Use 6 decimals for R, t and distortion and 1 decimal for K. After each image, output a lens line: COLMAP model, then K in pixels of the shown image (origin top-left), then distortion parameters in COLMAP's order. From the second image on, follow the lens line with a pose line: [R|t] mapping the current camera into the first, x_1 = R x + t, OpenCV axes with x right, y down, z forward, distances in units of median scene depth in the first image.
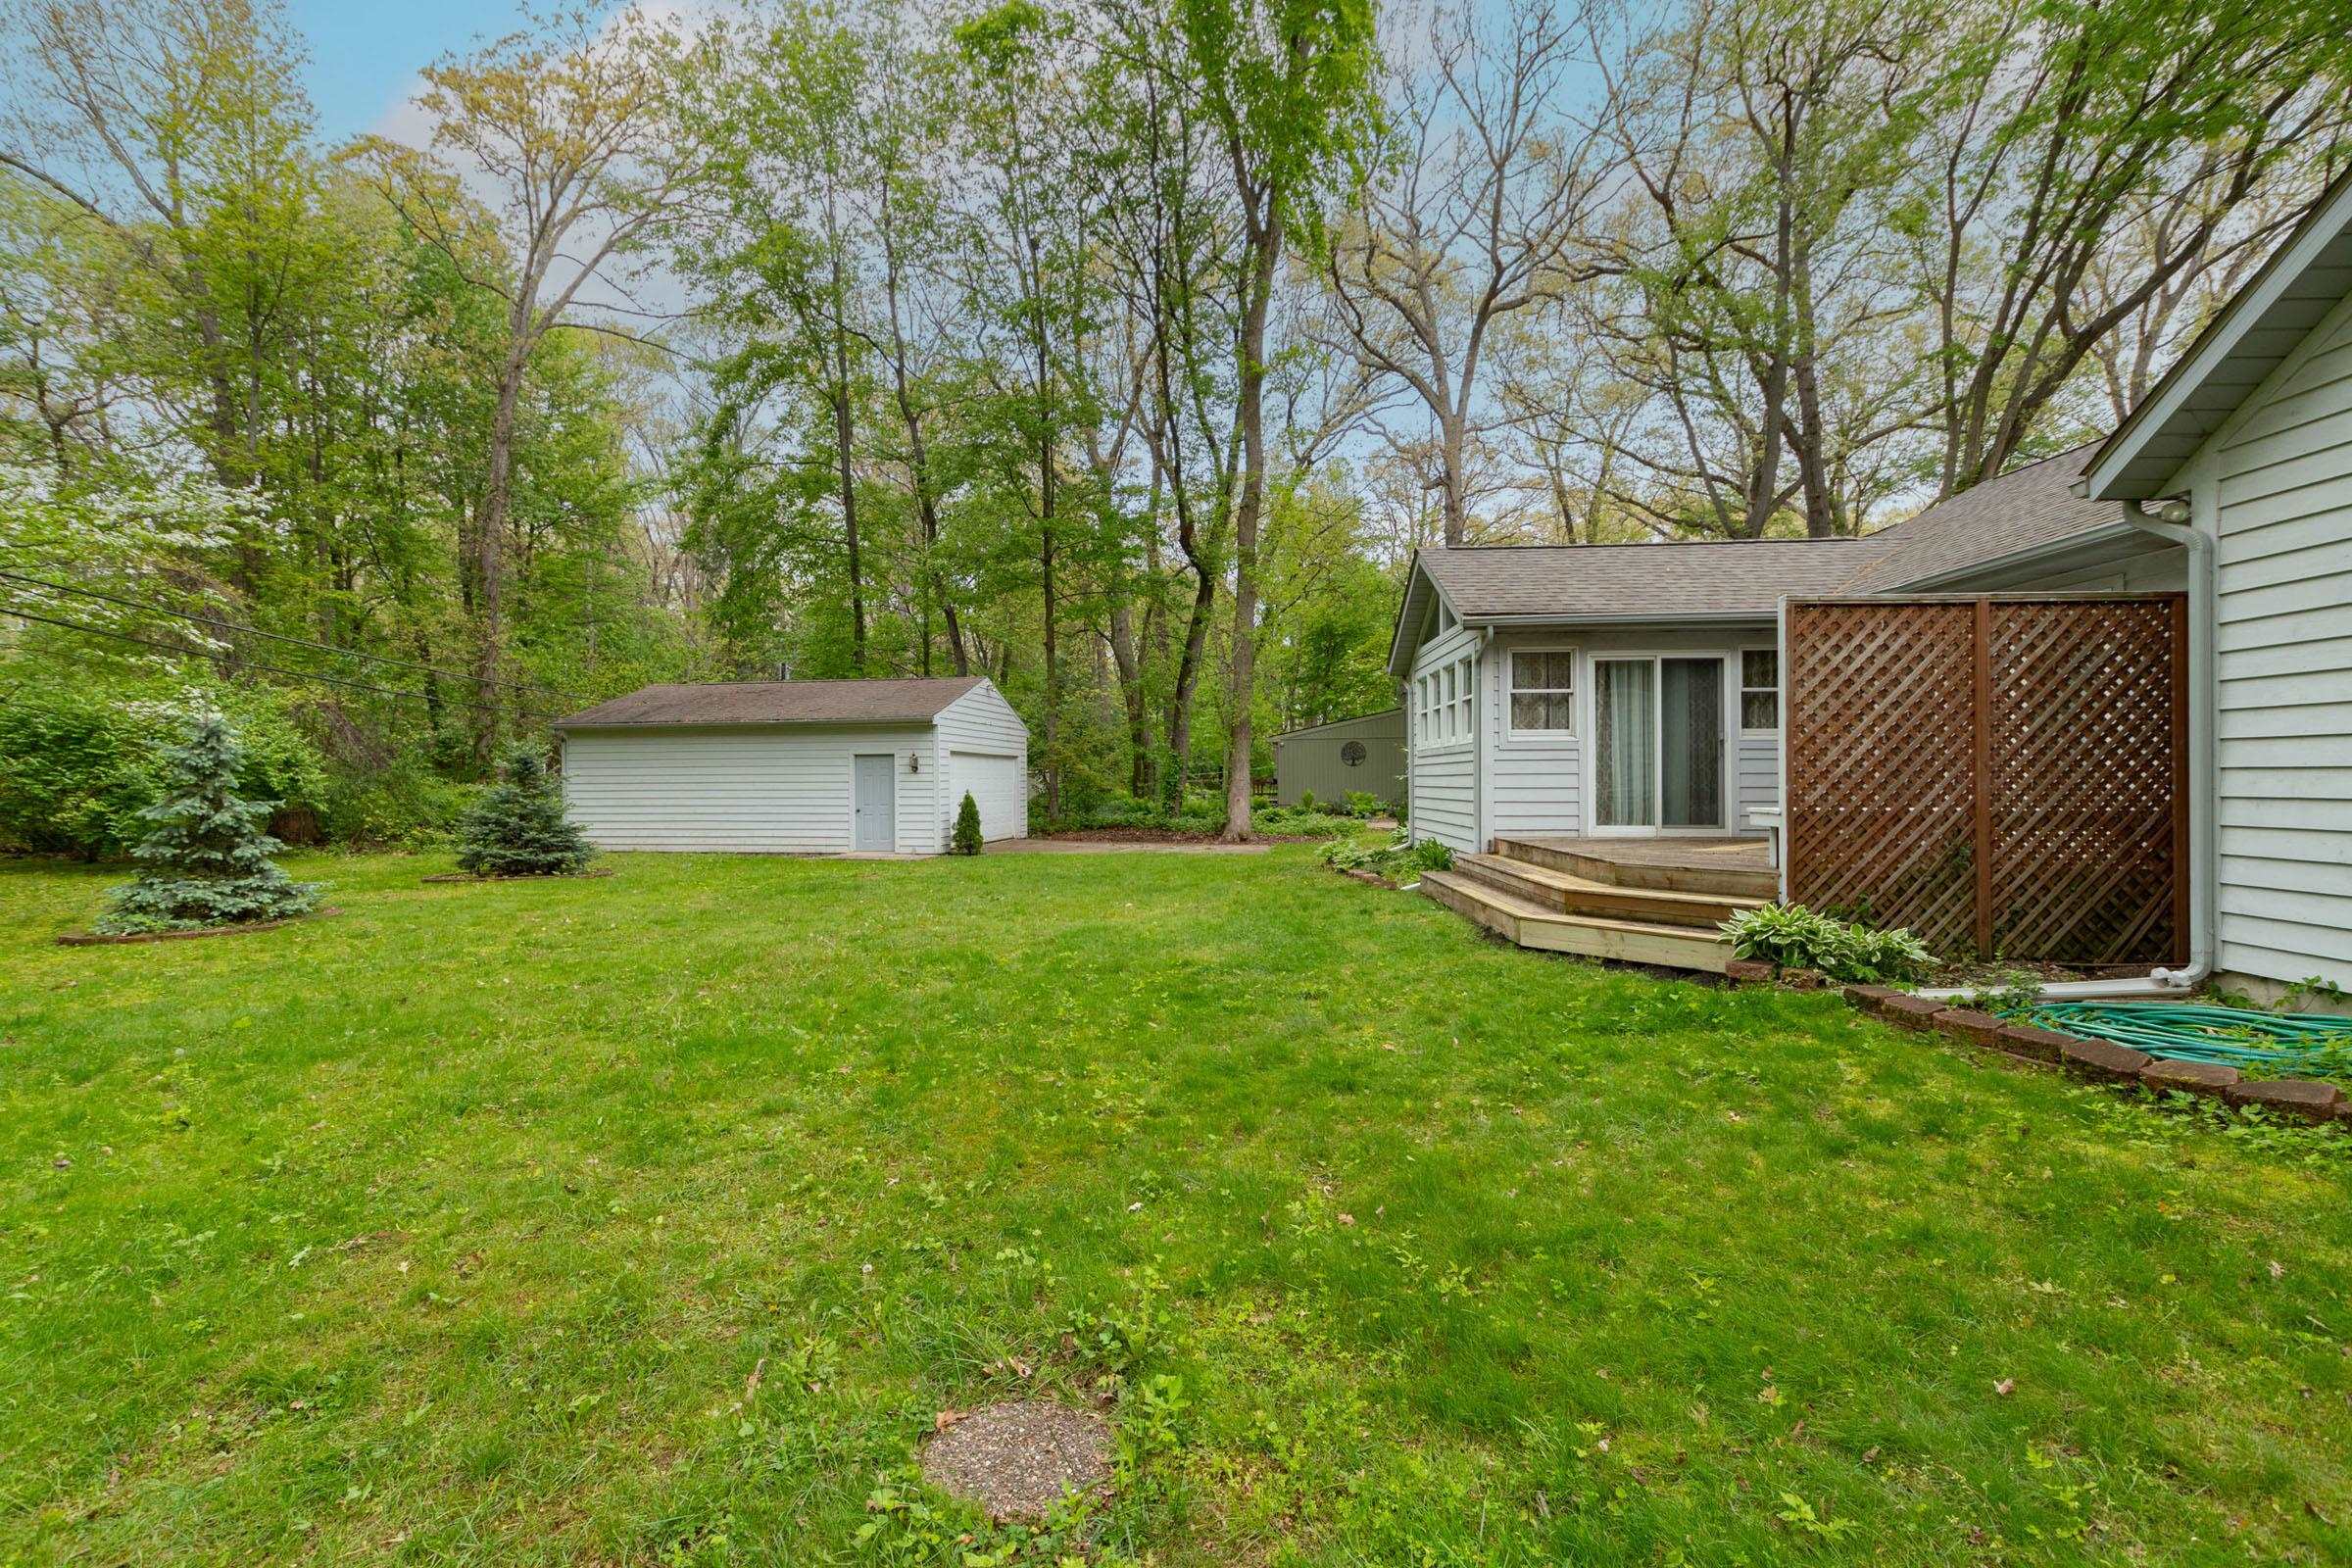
lens RADIAL K [[944.3, 0, 1176.0], [0, 944.3, 784.0], [0, 0, 1]] dist [-0.028798, -0.000260]
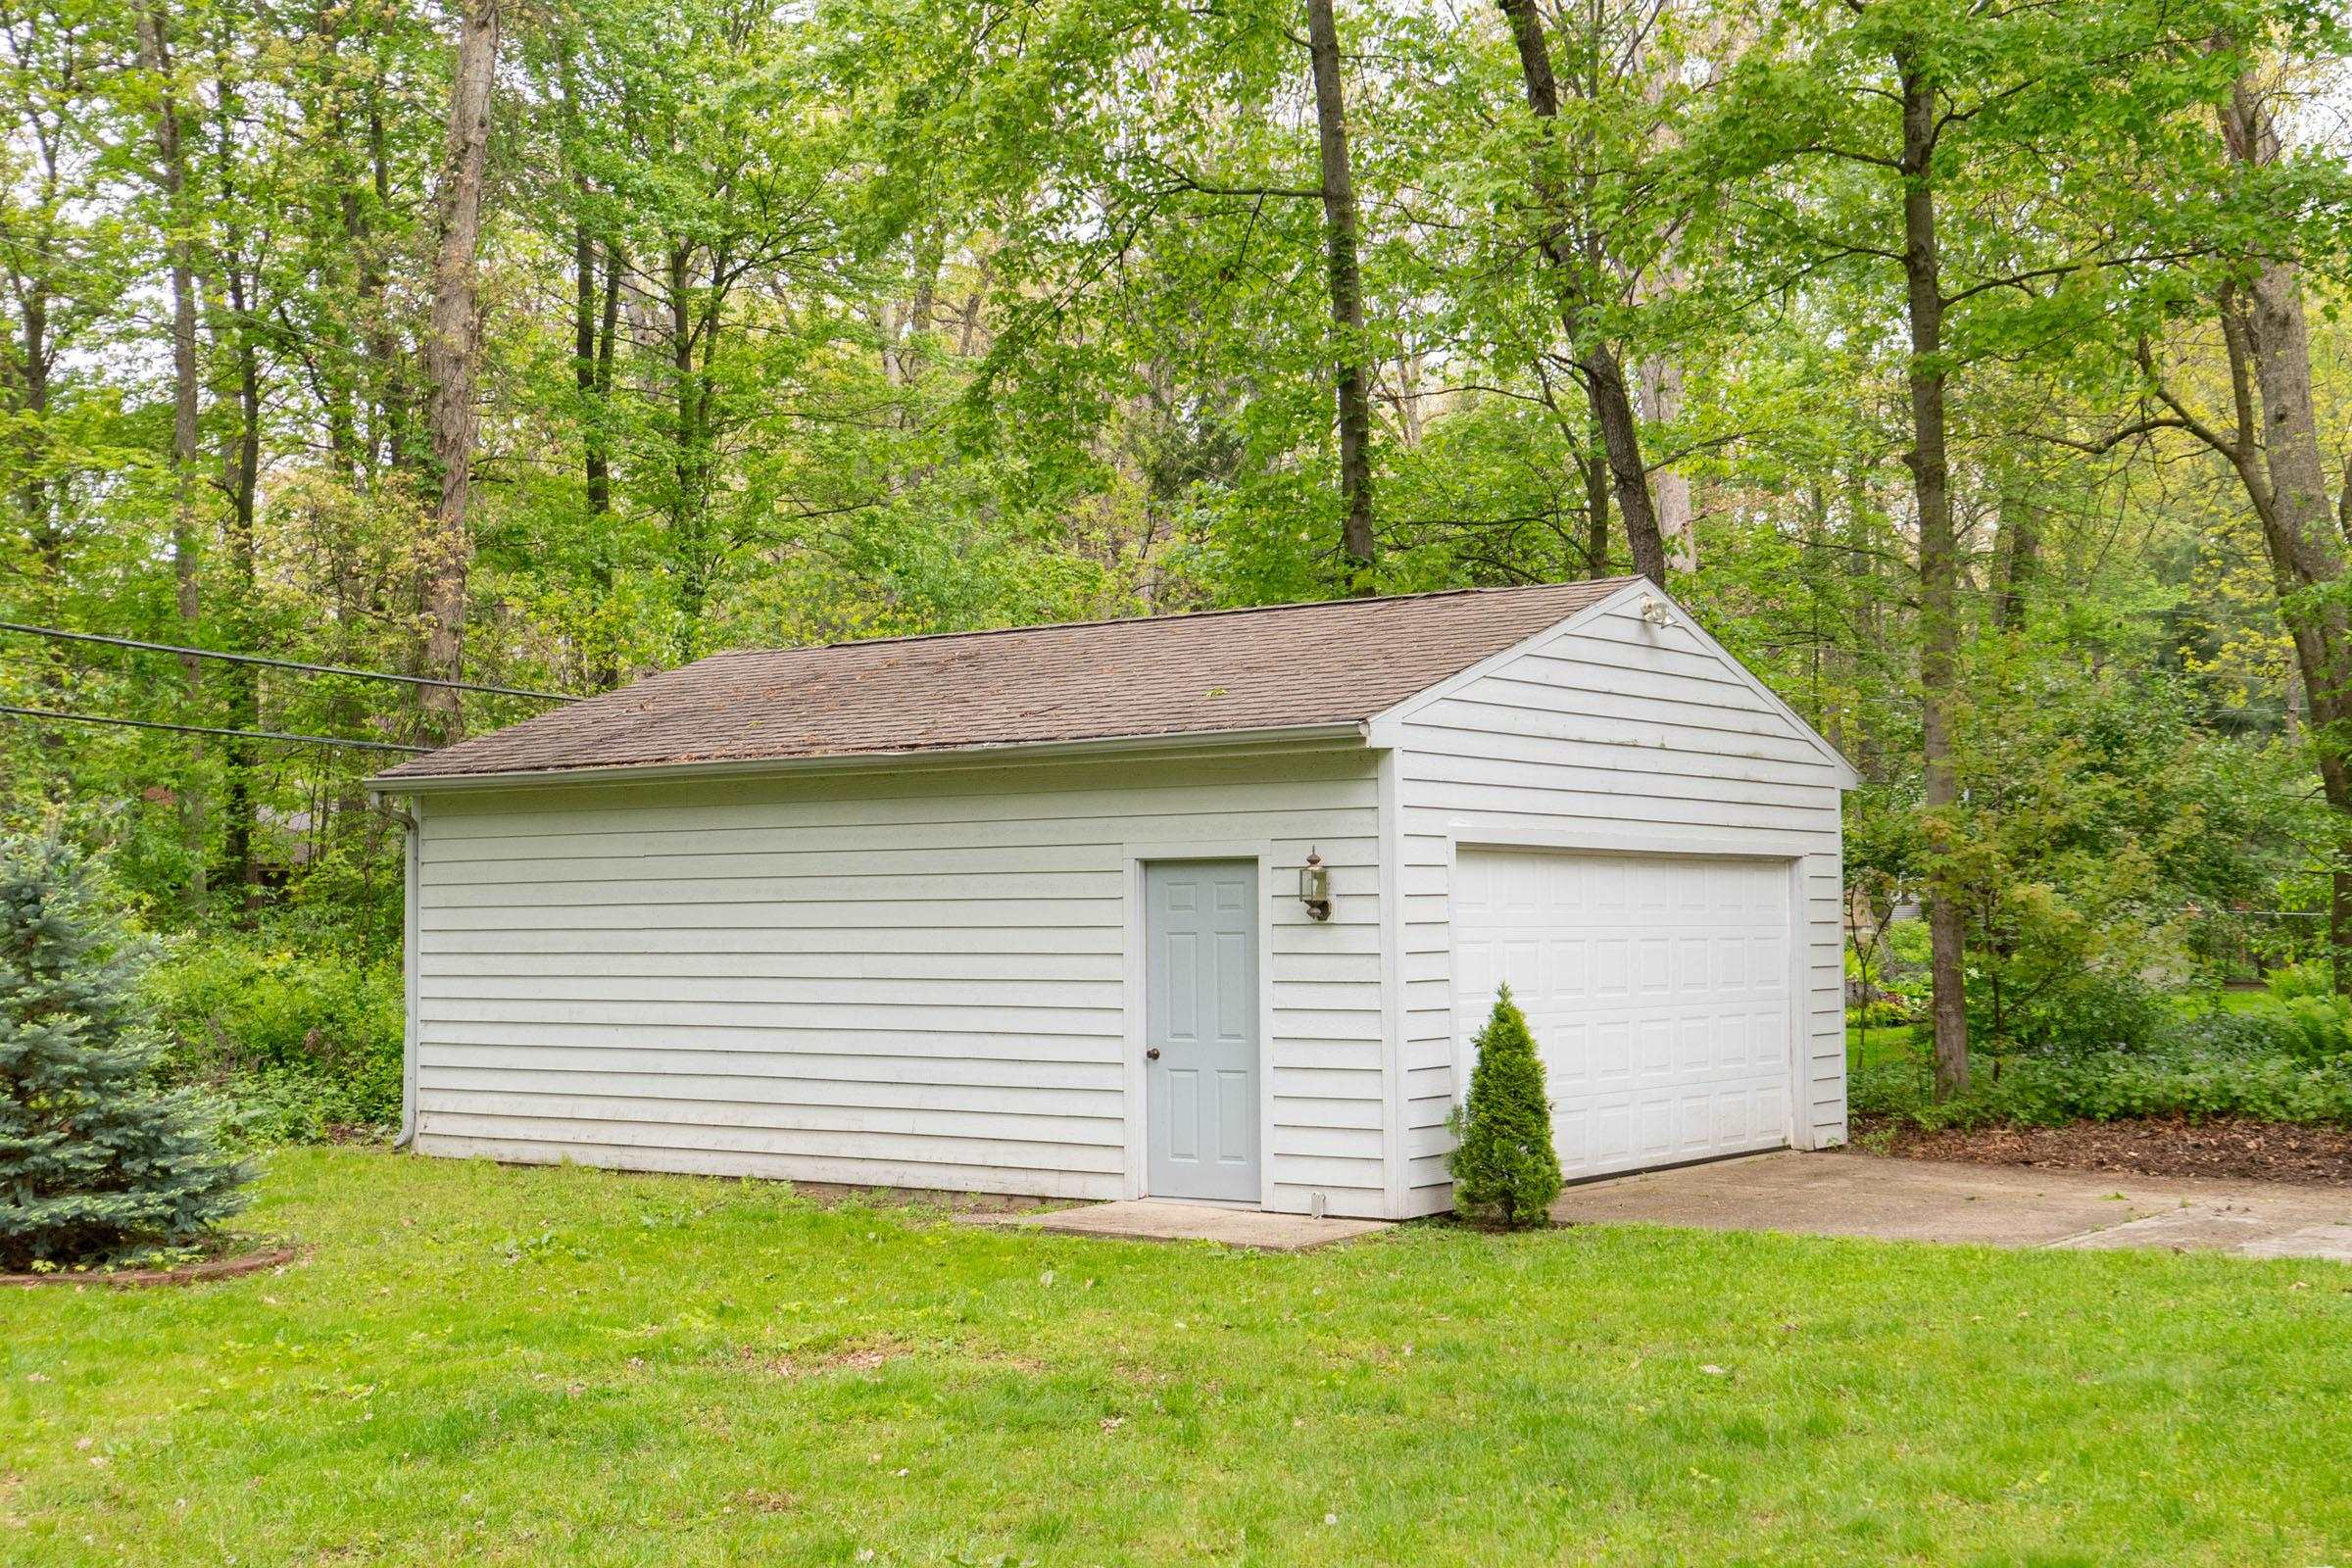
lens RADIAL K [[2960.6, 0, 1176.0], [0, 2960.6, 784.0], [0, 0, 1]] dist [-0.015623, 0.026101]
pose [[0.912442, -0.020042, -0.408714, 0.036968], [-0.001652, 0.998611, -0.052658, -0.006246], [0.409202, 0.048723, 0.911142, 0.169695]]
